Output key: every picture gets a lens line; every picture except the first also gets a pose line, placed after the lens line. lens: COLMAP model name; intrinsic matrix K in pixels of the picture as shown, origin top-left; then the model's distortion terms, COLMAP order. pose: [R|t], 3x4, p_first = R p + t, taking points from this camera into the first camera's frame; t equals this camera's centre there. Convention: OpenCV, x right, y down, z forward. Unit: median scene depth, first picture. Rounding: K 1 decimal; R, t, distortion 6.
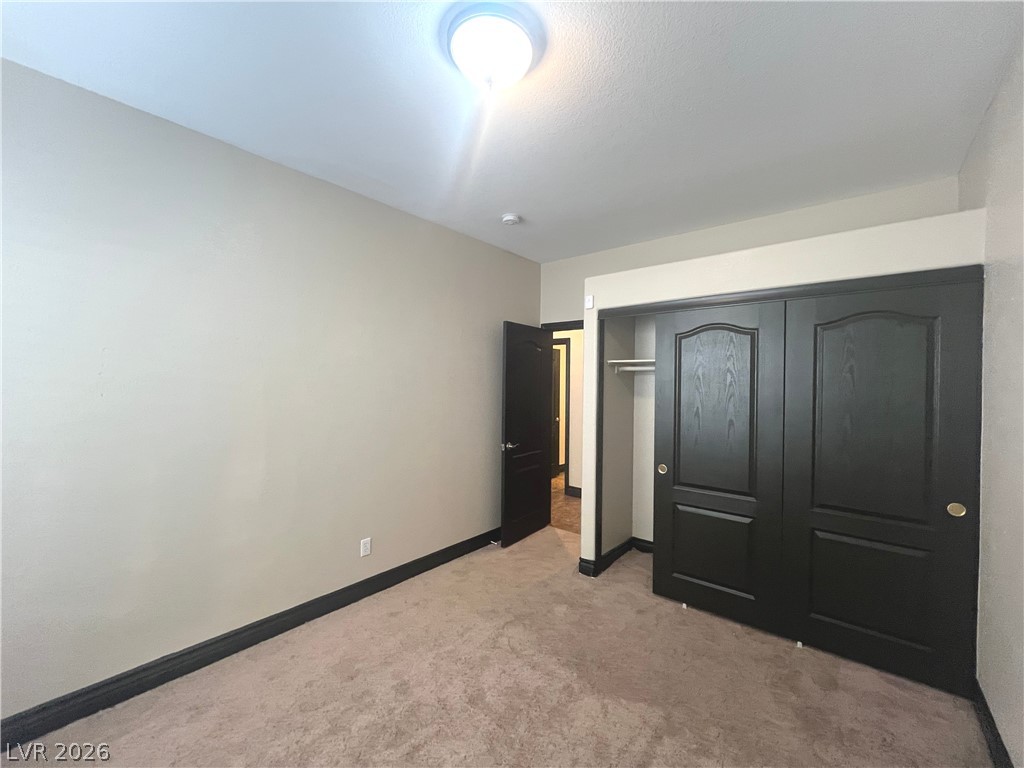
lens RADIAL K [[416.7, 0, 521.4], [0, 416.7, 380.5], [0, 0, 1]] dist [-0.002448, 0.000046]
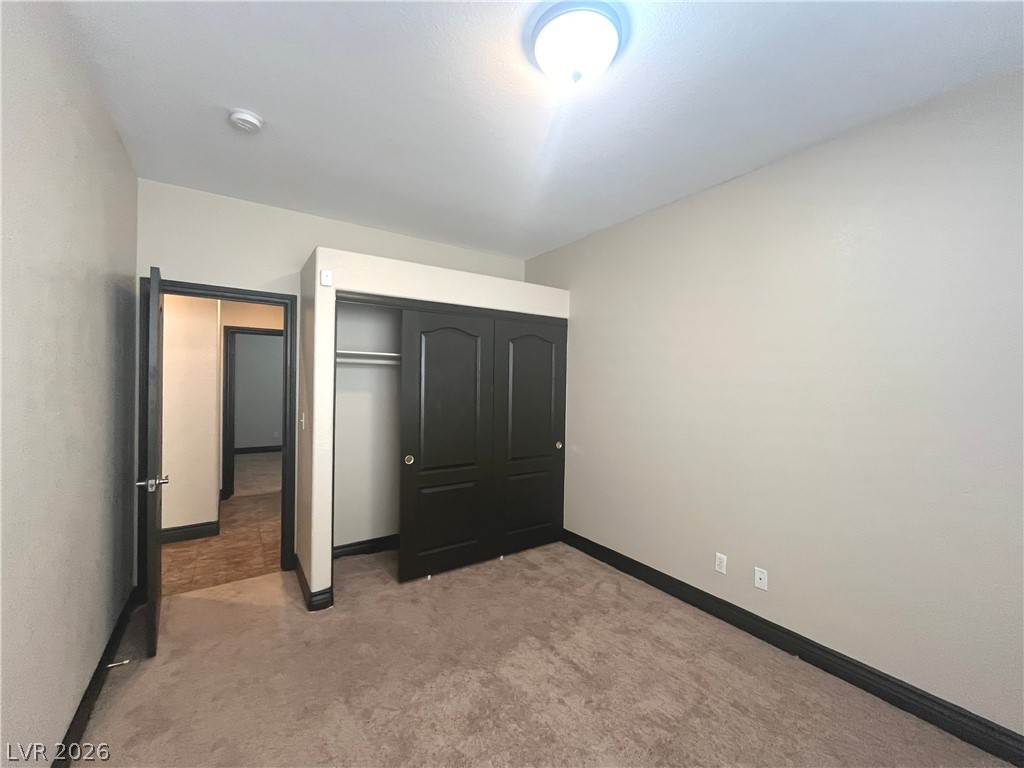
lens RADIAL K [[416.7, 0, 505.2], [0, 416.7, 384.2], [0, 0, 1]] dist [-0.002448, 0.000046]
pose [[0.288808, -0.014432, 0.957278, -0.643169], [-0.016130, 0.999671, 0.019937, -0.002243], [-0.957251, -0.021199, 0.288480, 0.520064]]
